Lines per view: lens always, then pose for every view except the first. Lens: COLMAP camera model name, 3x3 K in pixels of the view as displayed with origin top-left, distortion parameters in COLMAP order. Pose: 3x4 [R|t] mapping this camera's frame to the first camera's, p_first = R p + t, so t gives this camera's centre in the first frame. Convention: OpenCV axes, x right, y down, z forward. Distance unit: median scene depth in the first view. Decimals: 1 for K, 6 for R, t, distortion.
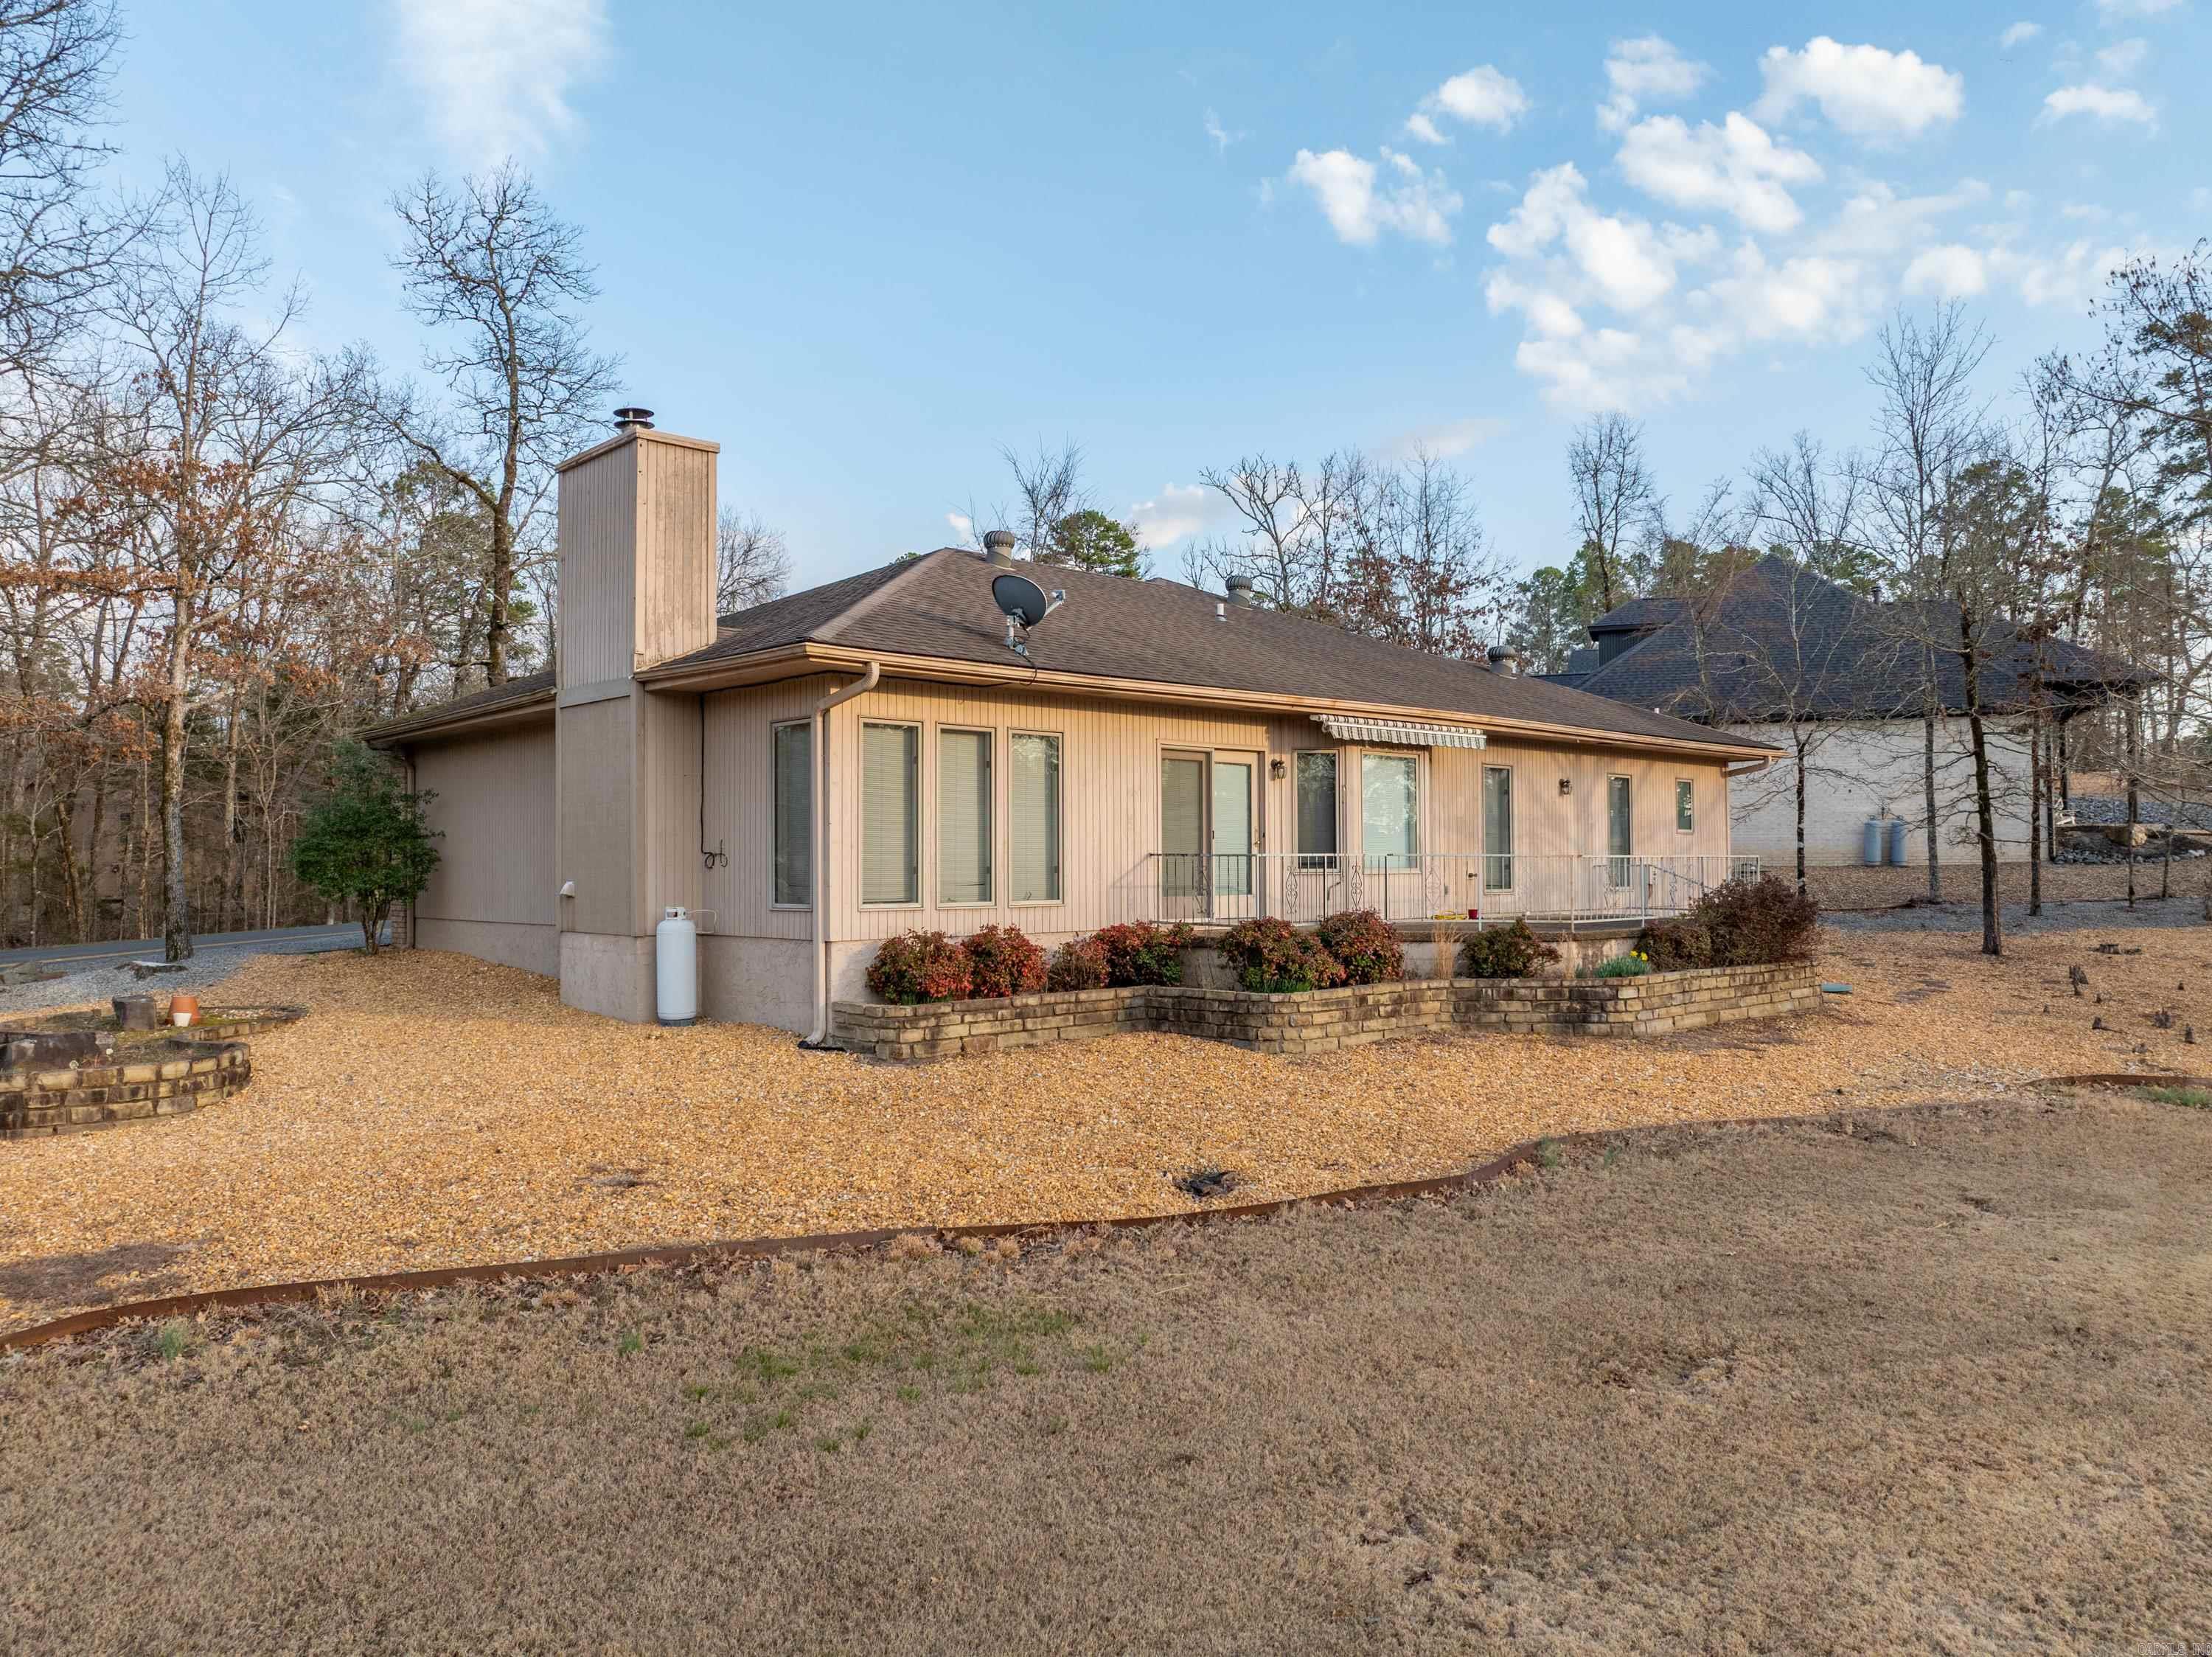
lens RADIAL K [[1545.9, 0, 1106.0], [0, 1545.9, 828.5], [0, 0, 1]] dist [-0.039207, -0.005459]
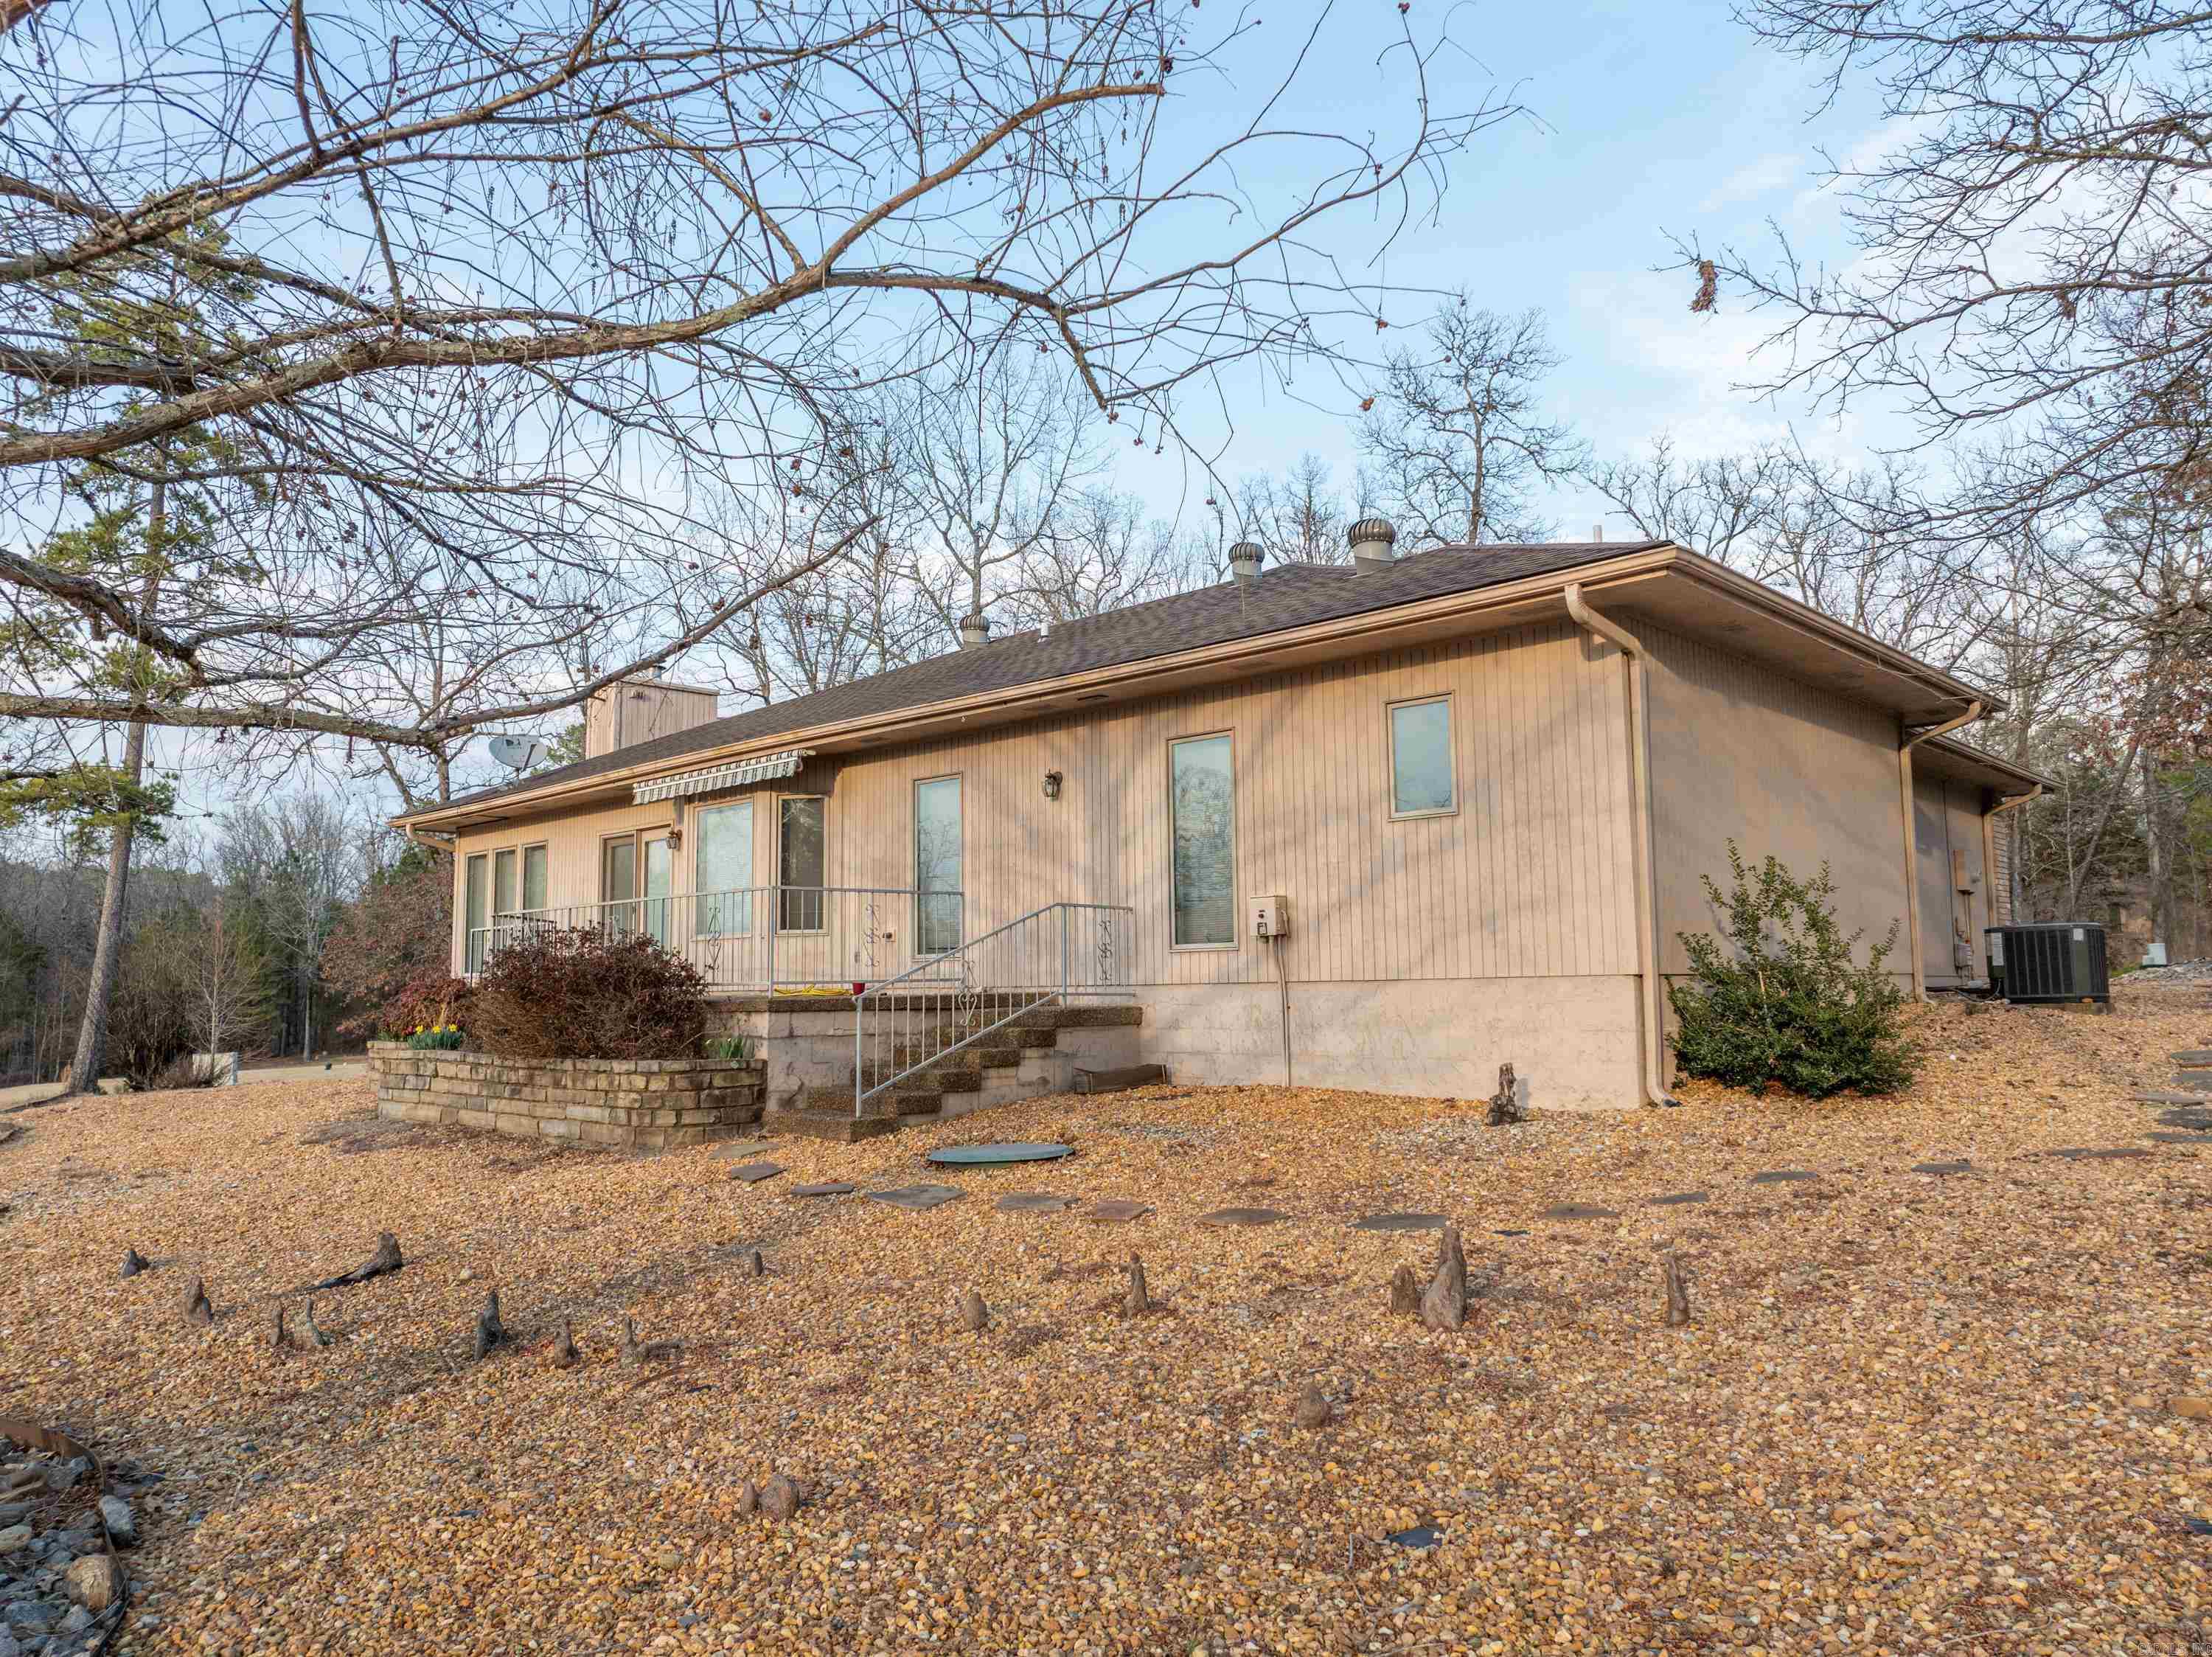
lens RADIAL K [[1545.9, 0, 1106.0], [0, 1545.9, 828.5], [0, 0, 1]] dist [-0.039207, -0.005459]
pose [[0.067688, -0.102296, -0.992448, 1.259711], [0.034332, 0.994379, -0.100154, 0.073090], [0.997116, -0.027293, 0.070820, 1.354609]]
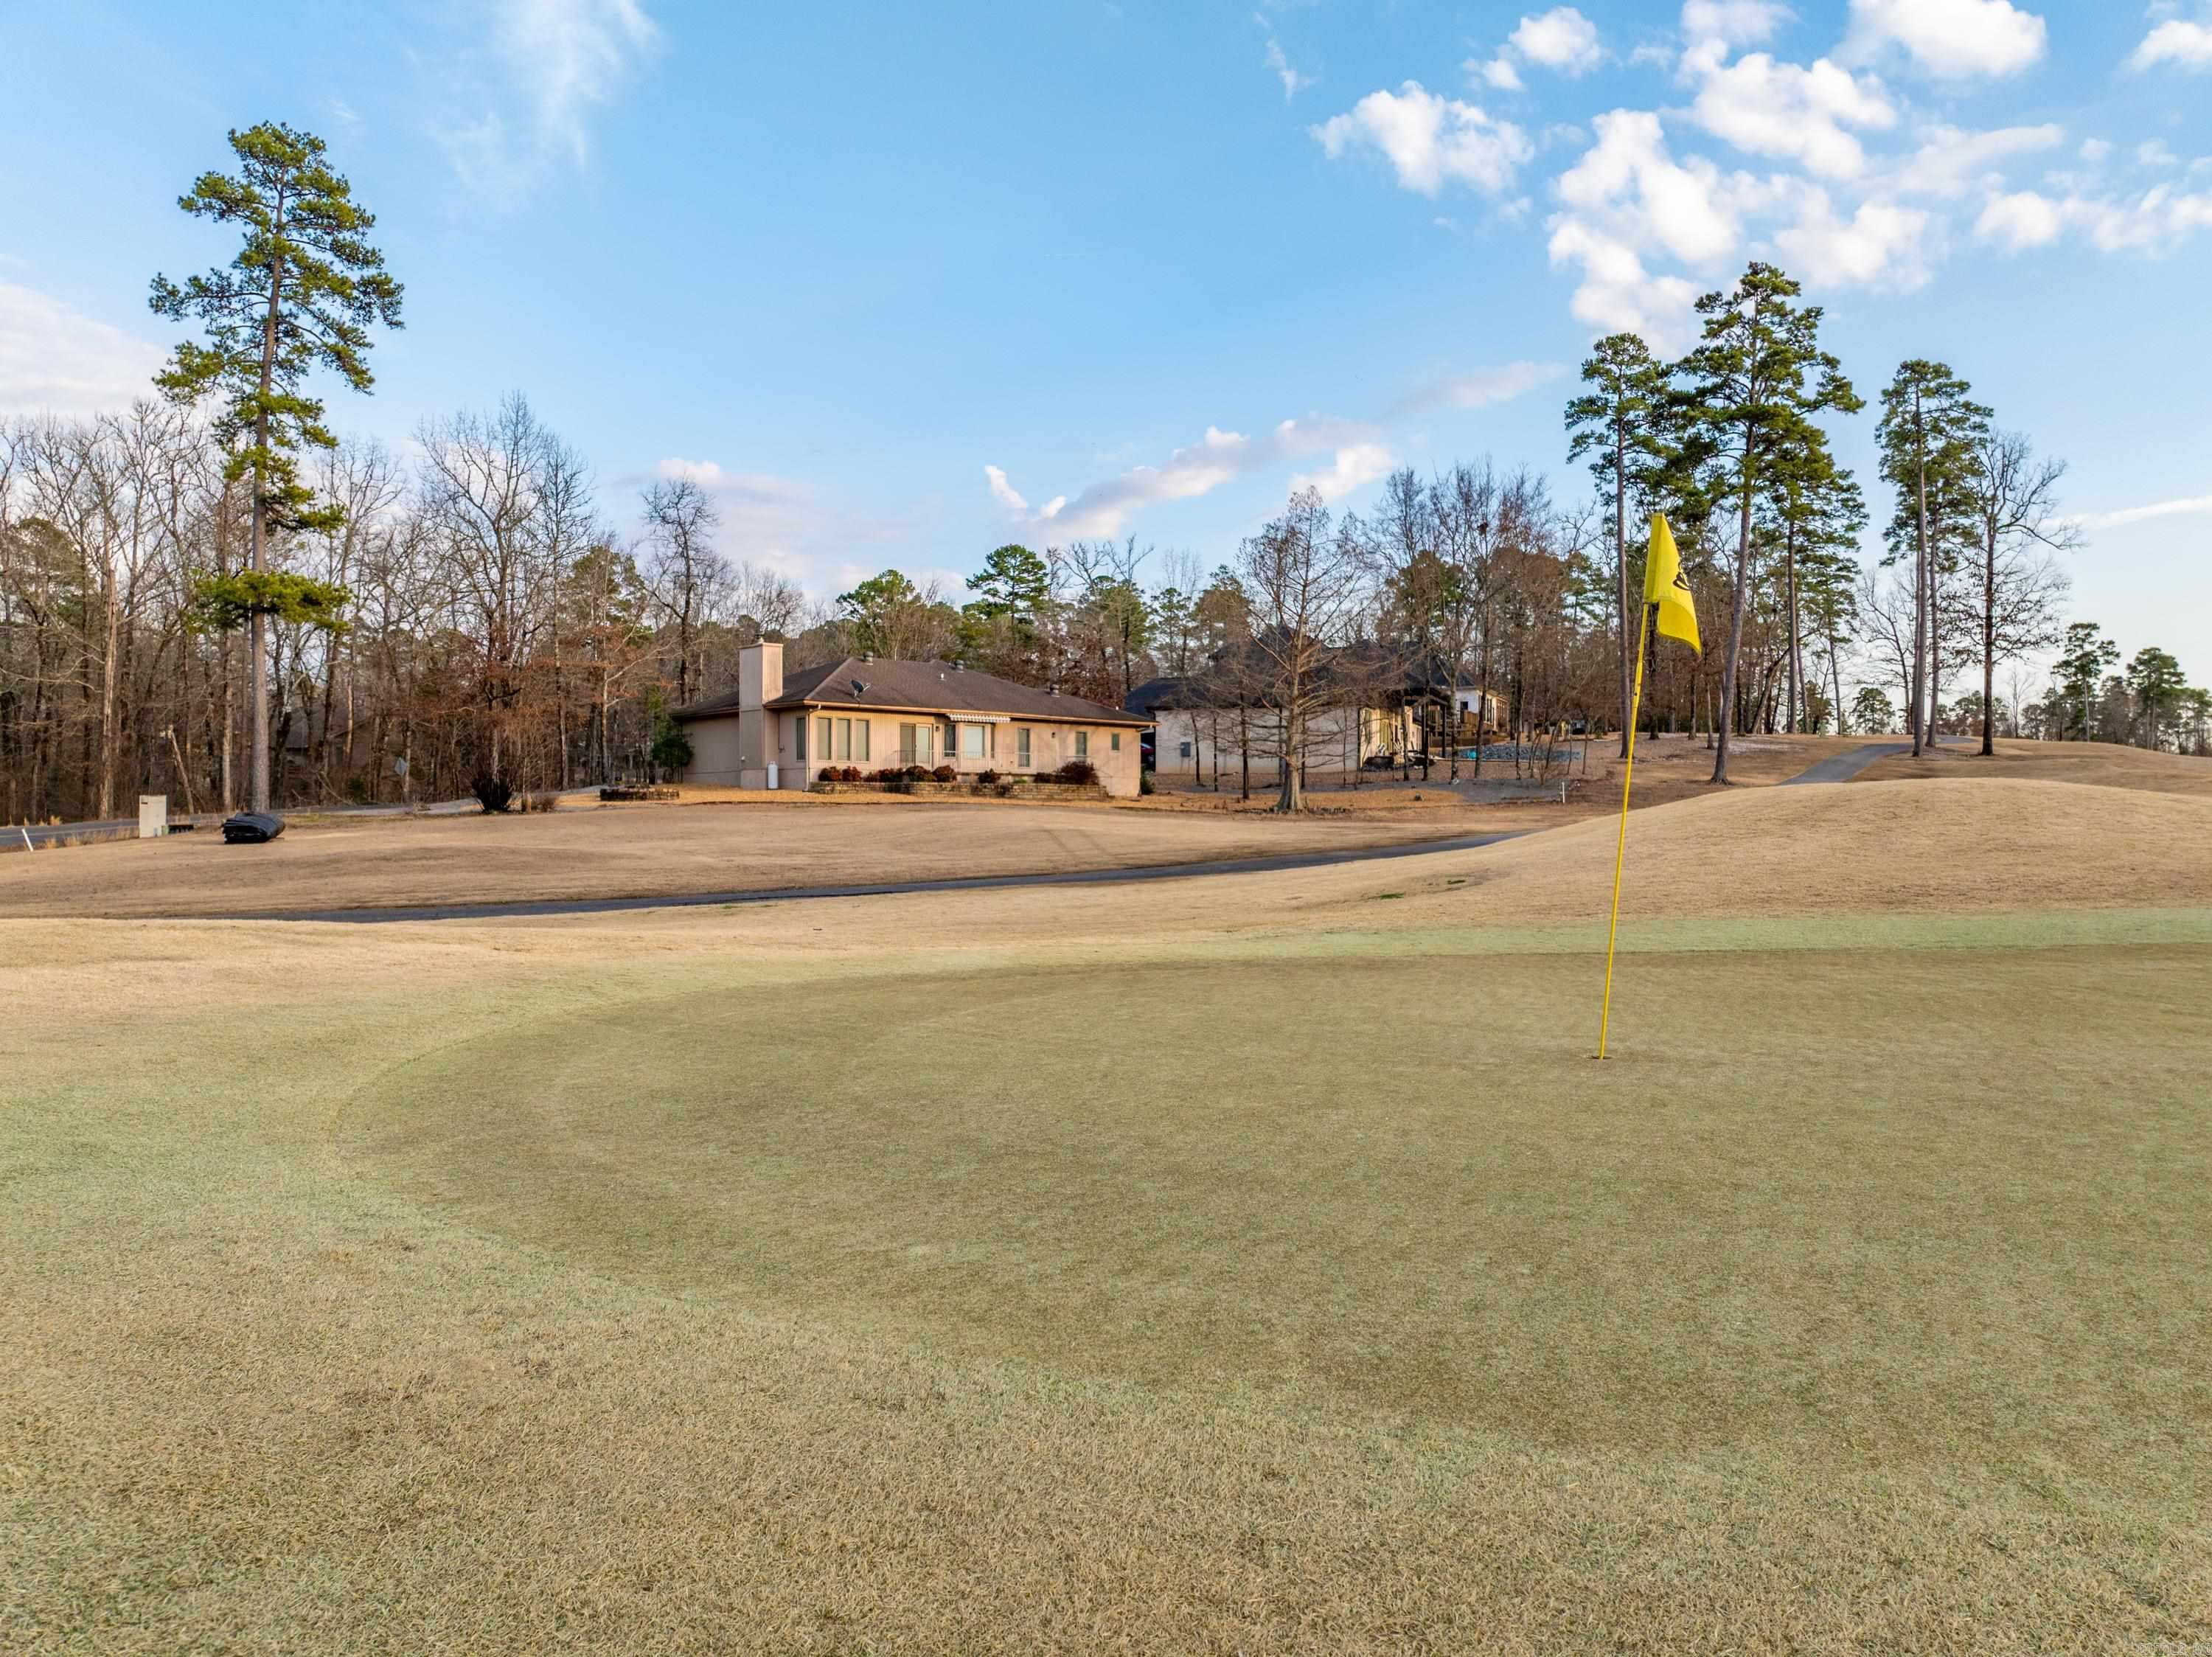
lens RADIAL K [[1530.2, 0, 1152.2], [0, 1530.2, 825.0], [0, 0, 1]] dist [0.002259, -0.002313]
pose [[0.999845, 0.016321, -0.006641, 0.722586], [-0.016083, 0.999276, 0.034479, 0.062318], [0.007199, -0.034367, 0.999383, -2.922156]]
